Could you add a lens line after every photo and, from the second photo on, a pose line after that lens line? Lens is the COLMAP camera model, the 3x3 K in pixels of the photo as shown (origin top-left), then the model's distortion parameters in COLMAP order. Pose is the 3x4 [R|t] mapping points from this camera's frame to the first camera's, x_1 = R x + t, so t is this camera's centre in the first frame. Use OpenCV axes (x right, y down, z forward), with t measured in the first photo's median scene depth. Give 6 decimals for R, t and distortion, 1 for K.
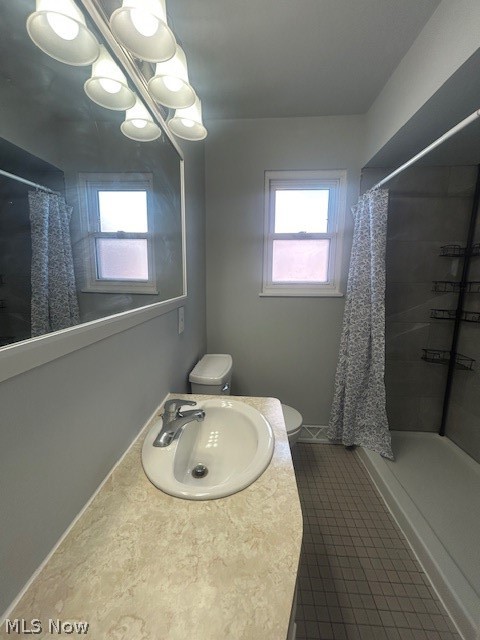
lens RADIAL K [[259.4, 0, 241.7], [0, 259.4, 317.9], [0, 0, 1]] dist [-0.004445, 0.000872]
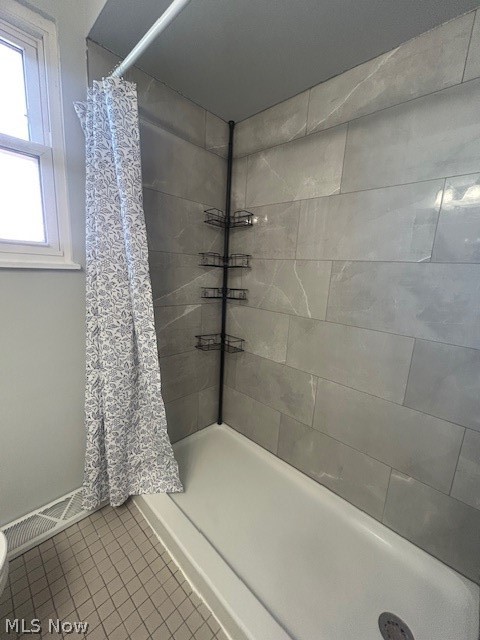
lens RADIAL K [[259.4, 0, 241.7], [0, 259.4, 319.2], [0, 0, 1]] dist [-0.004445, 0.000872]
pose [[0.648610, -0.118370, 0.751860, 0.183824], [0.075887, 0.992968, 0.090863, 0.001959], [-0.757328, -0.001879, 0.653032, 0.365170]]
